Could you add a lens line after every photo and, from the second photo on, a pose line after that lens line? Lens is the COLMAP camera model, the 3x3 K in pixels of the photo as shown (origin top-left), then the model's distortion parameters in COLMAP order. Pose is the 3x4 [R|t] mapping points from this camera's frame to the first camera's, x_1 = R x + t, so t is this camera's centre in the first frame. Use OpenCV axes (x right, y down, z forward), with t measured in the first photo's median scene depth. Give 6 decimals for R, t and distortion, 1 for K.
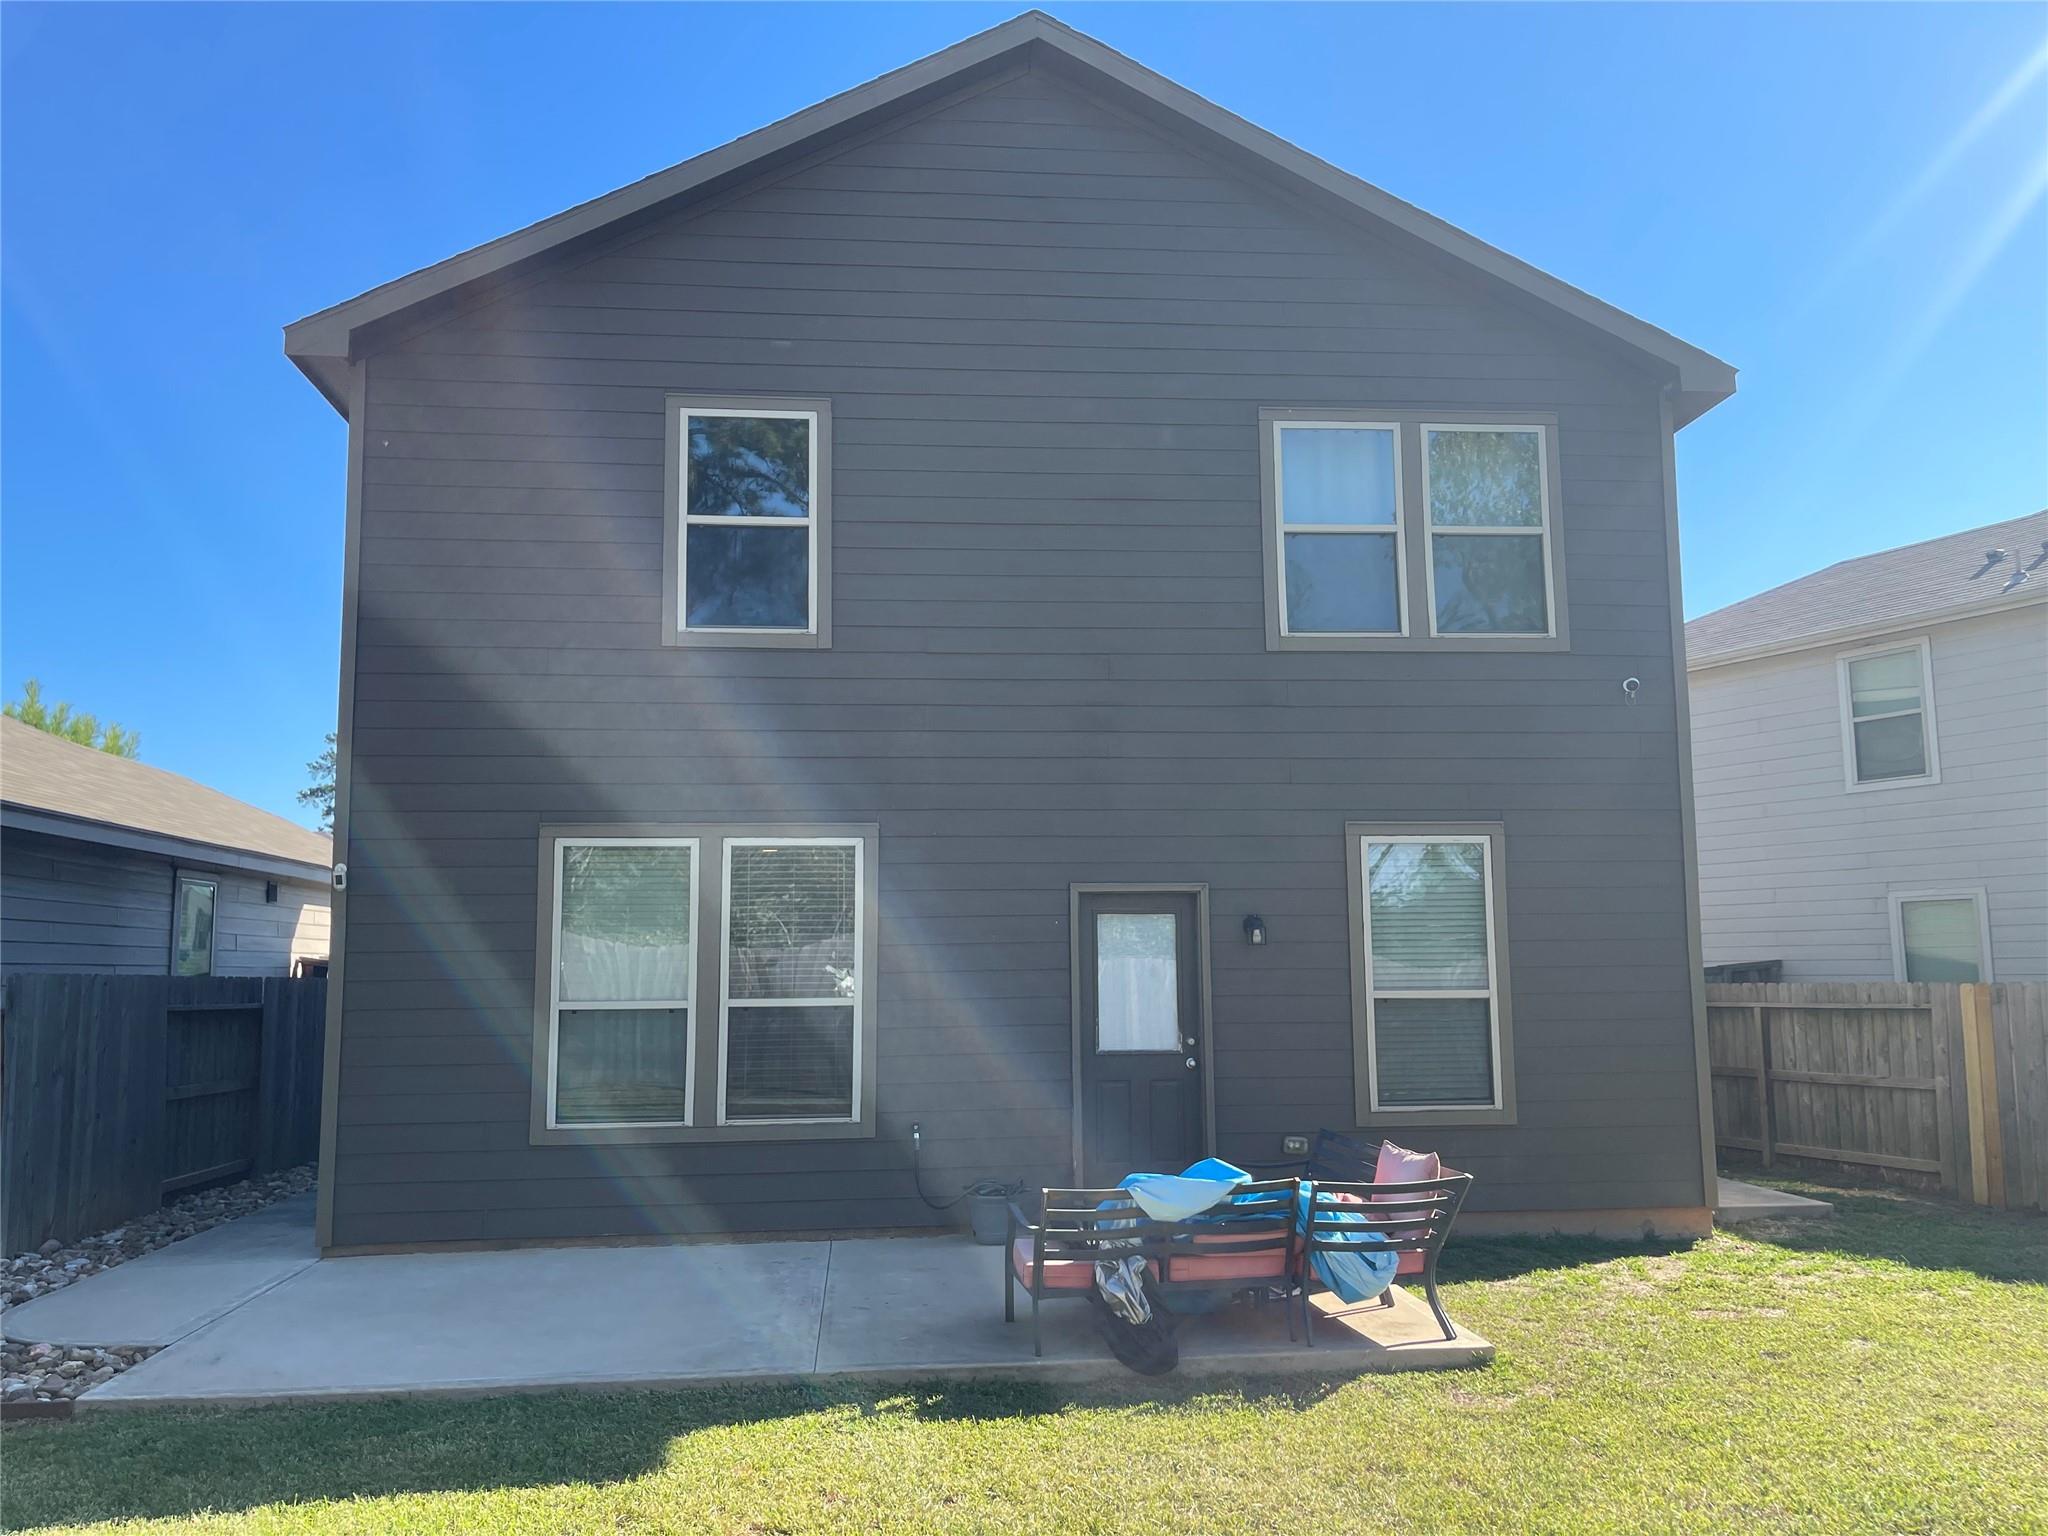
lens RADIAL K [[1549.4, 0, 1028.4], [0, 1549.4, 804.4], [0, 0, 1]] dist [0.058389, -0.065419]
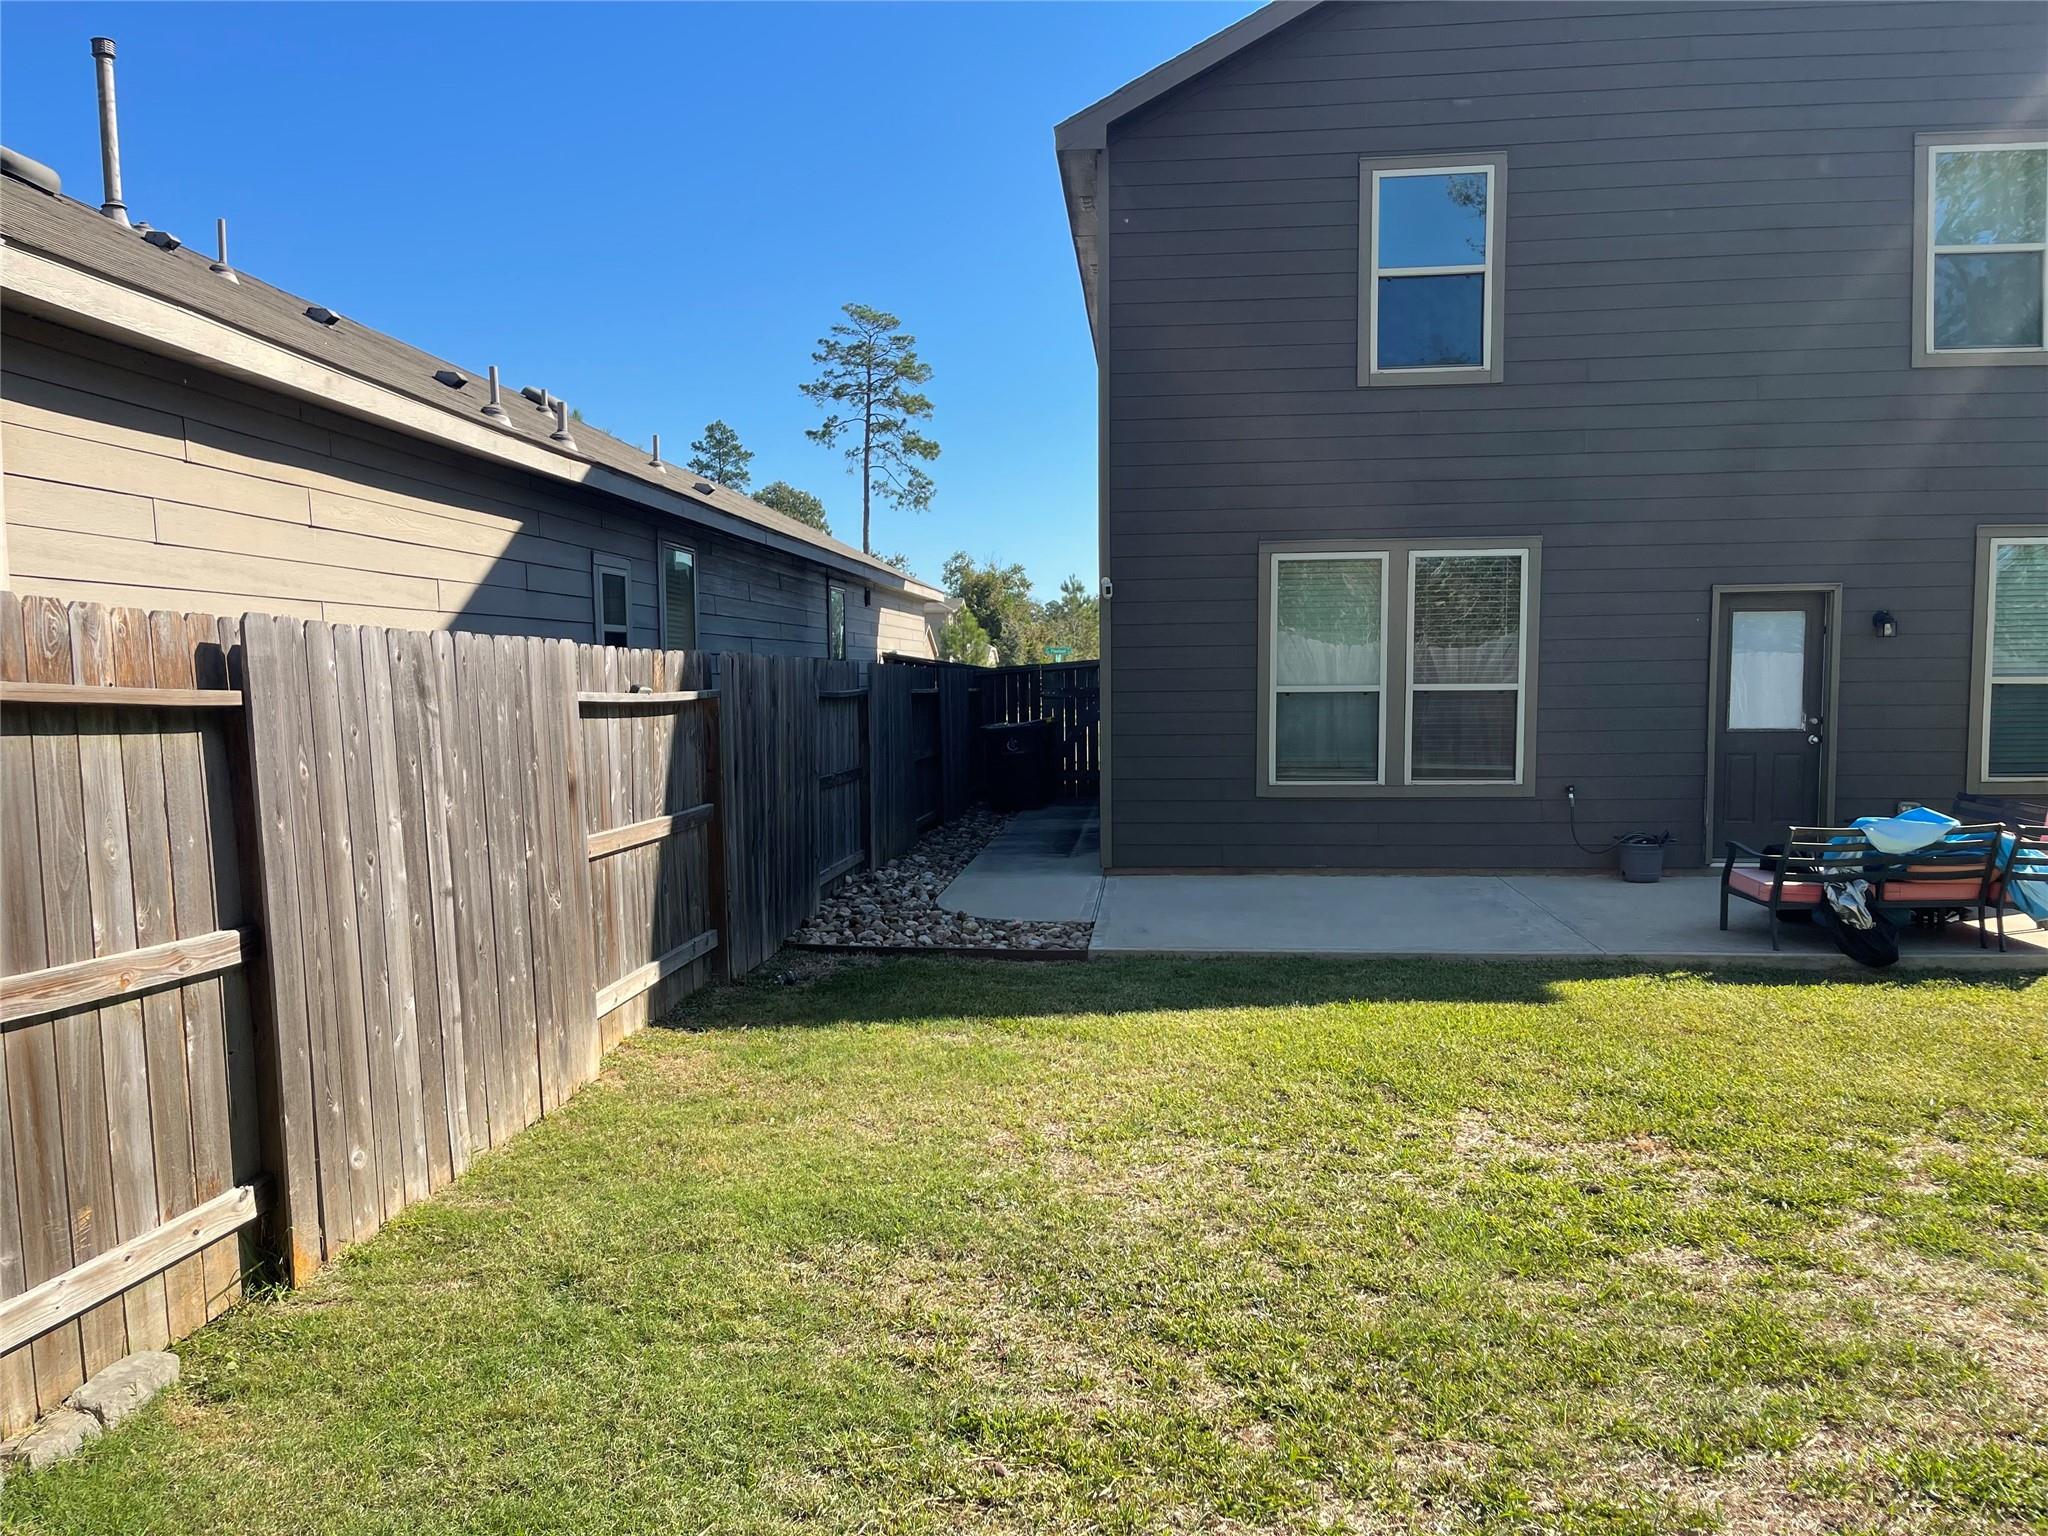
lens RADIAL K [[1549.4, 0, 1028.4], [0, 1549.4, 804.4], [0, 0, 1]] dist [0.058389, -0.065419]
pose [[0.981956, 0.016630, -0.188375, -0.260538], [0.020062, 0.981344, 0.191213, -0.022431], [0.188040, -0.191542, 0.963303, -0.259108]]
